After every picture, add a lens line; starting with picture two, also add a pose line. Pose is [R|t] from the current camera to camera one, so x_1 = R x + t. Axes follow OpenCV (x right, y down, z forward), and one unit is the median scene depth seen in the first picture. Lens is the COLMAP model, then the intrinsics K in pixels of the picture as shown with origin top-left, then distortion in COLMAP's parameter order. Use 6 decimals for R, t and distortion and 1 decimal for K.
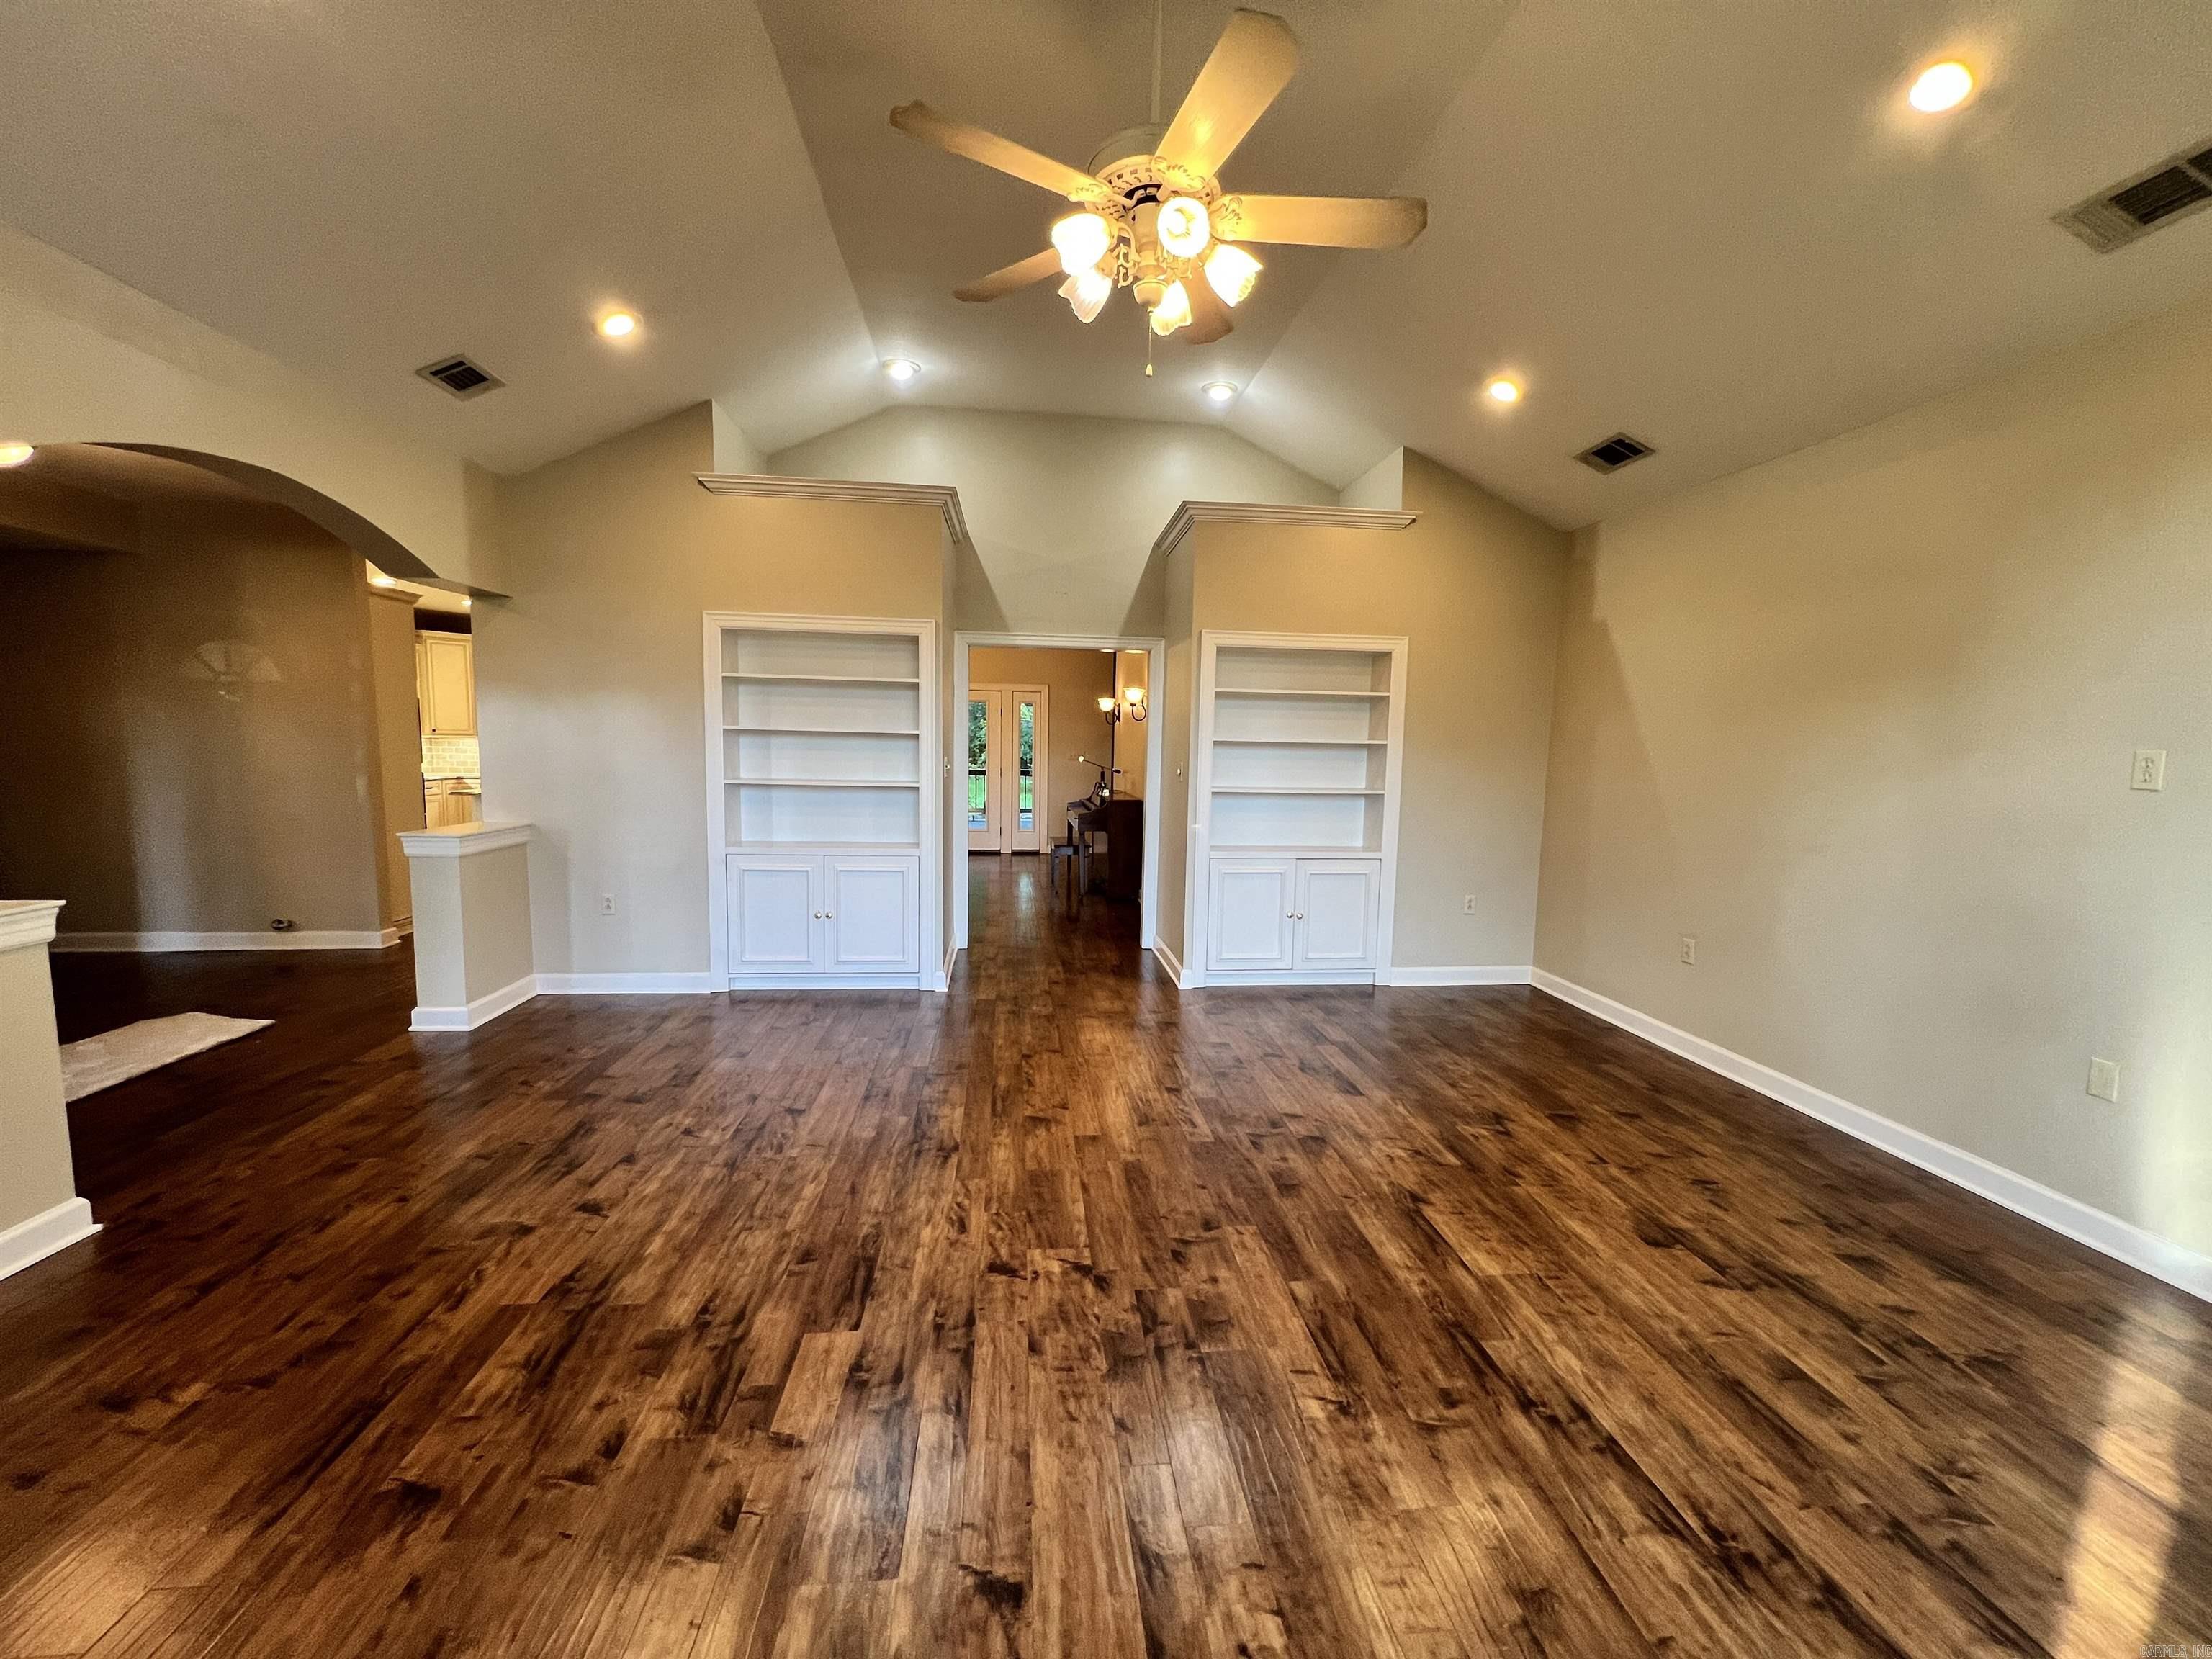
lens RADIAL K [[885.7, 0, 1100.0], [0, 885.7, 831.4], [0, 0, 1]] dist [-0.000800, -0.000084]
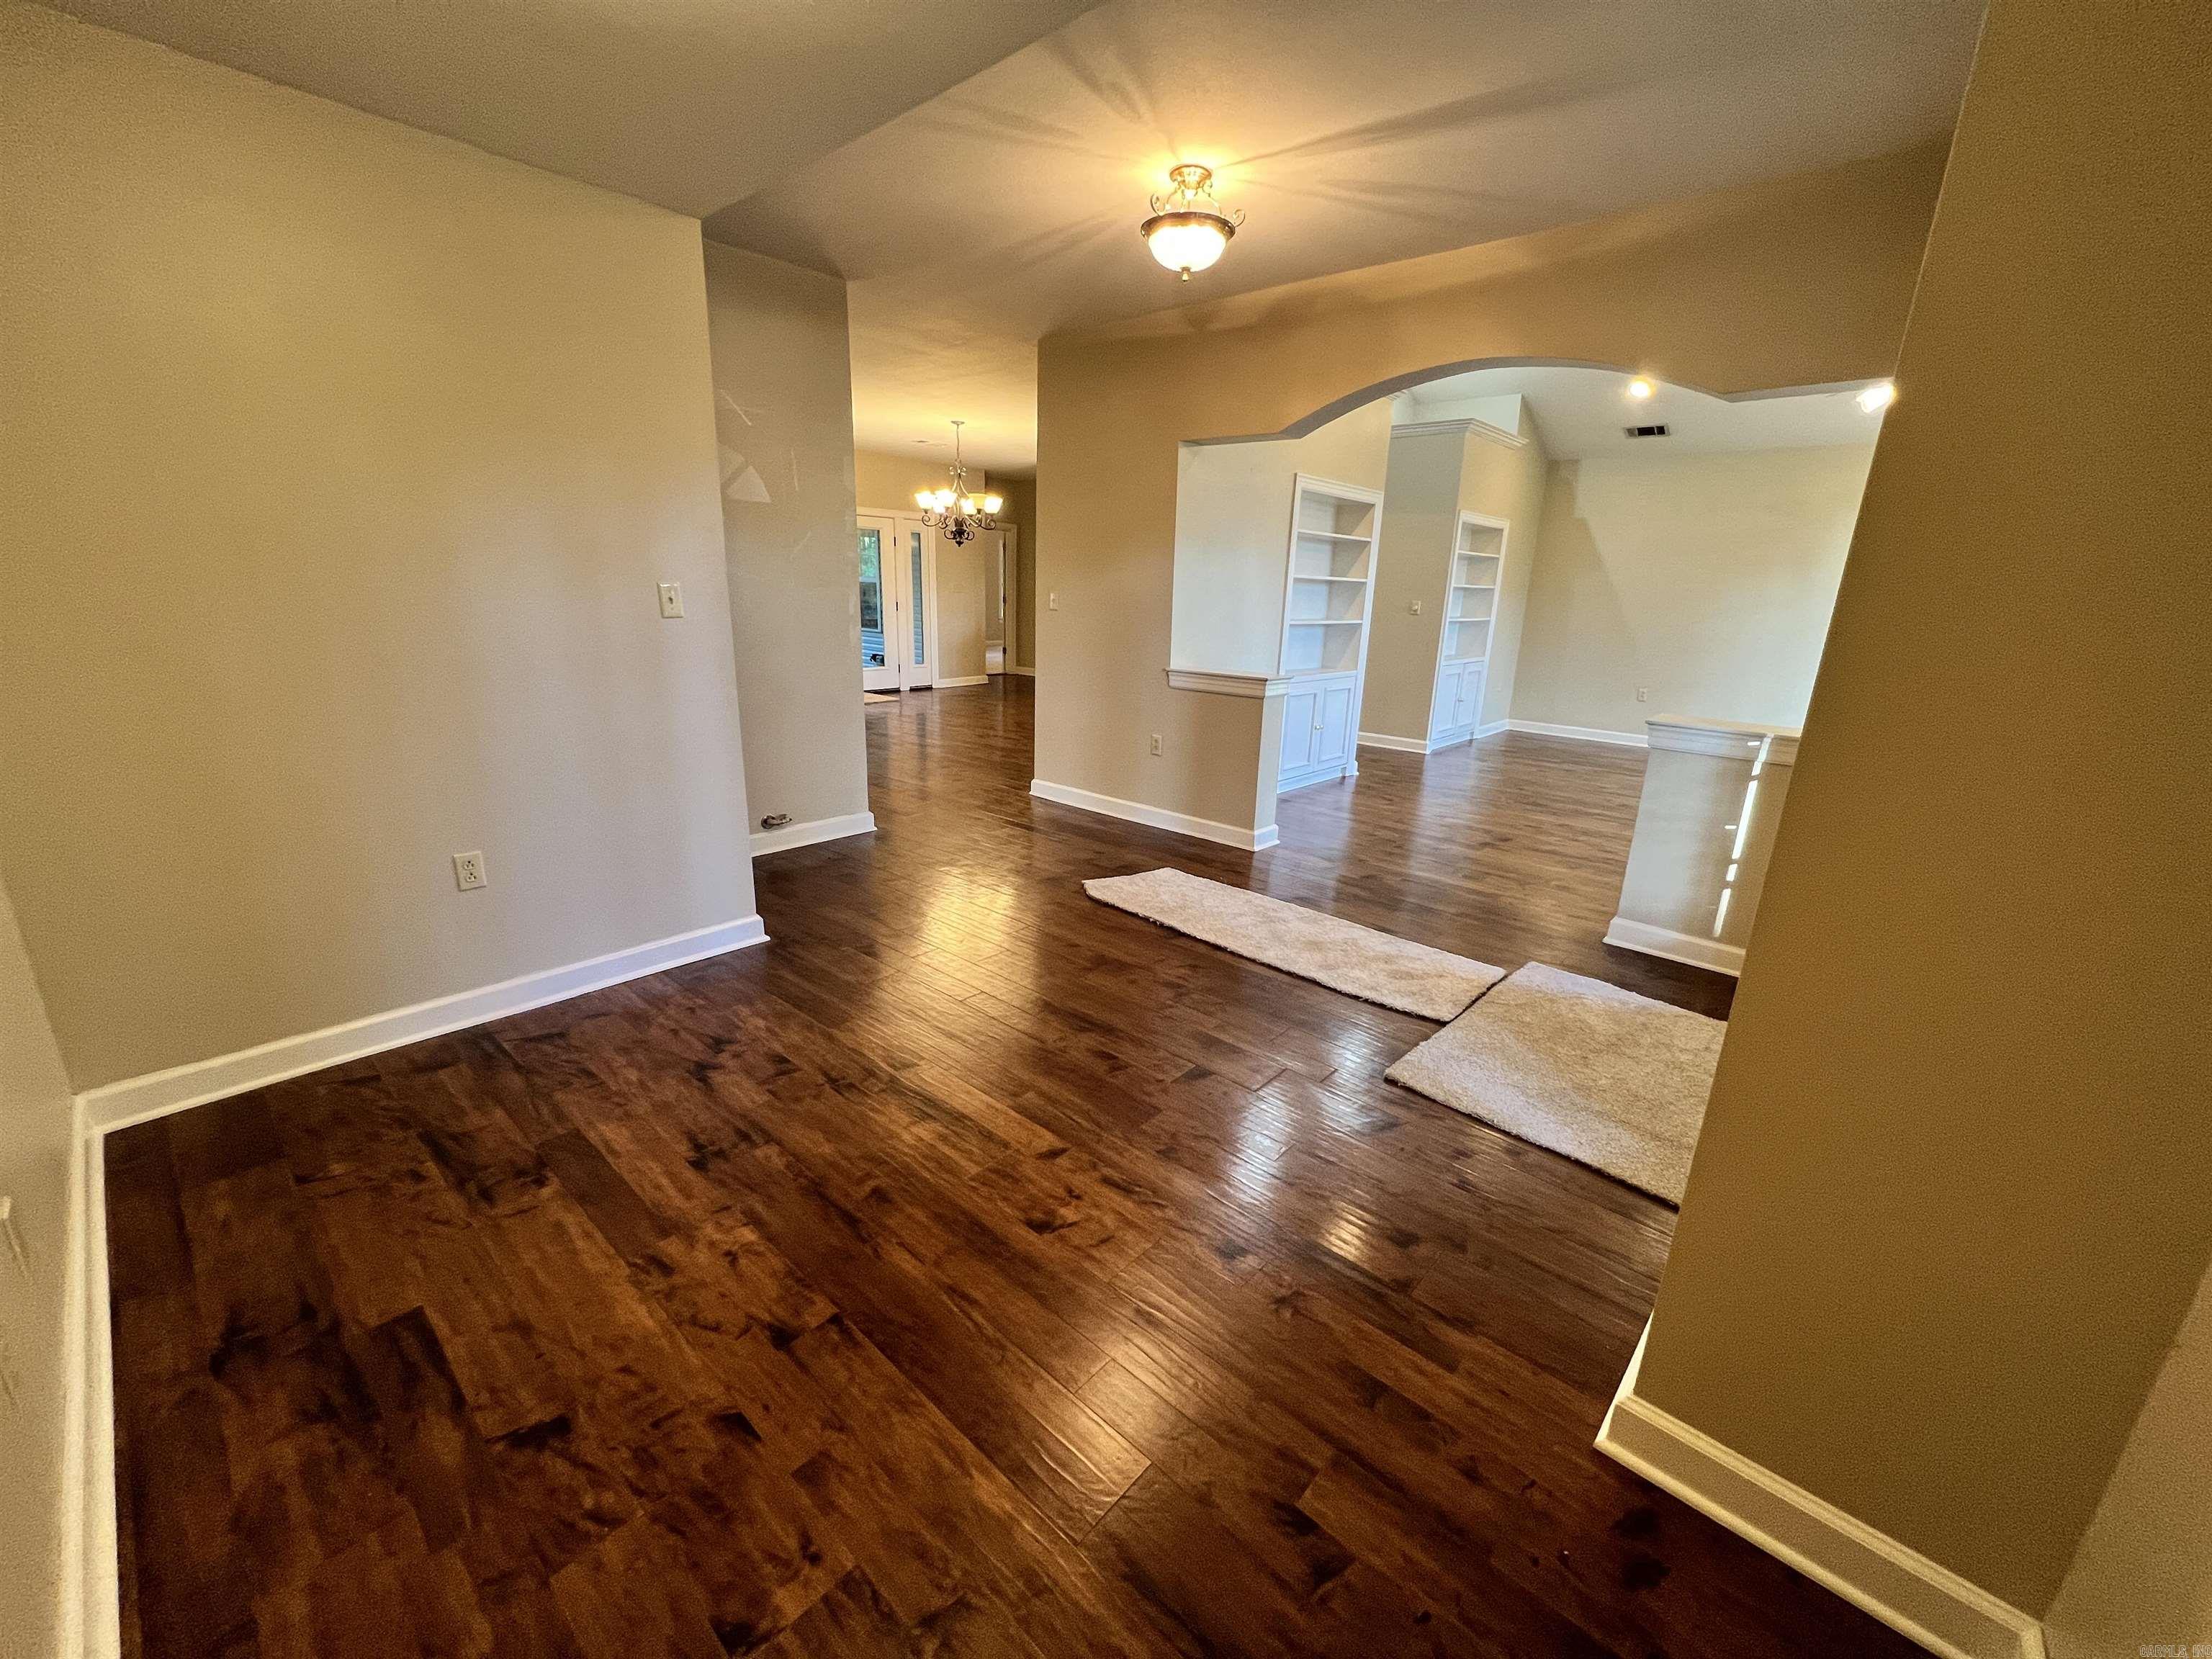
lens RADIAL K [[885.7, 0, 1101.6], [0, 885.7, 833.2], [0, 0, 1]] dist [-0.000800, -0.000084]
pose [[0.747950, -0.186180, 0.637109, -2.120910], [0.056334, 0.974198, 0.218551, -0.088790], [-0.661360, -0.127574, 0.739140, 0.340896]]
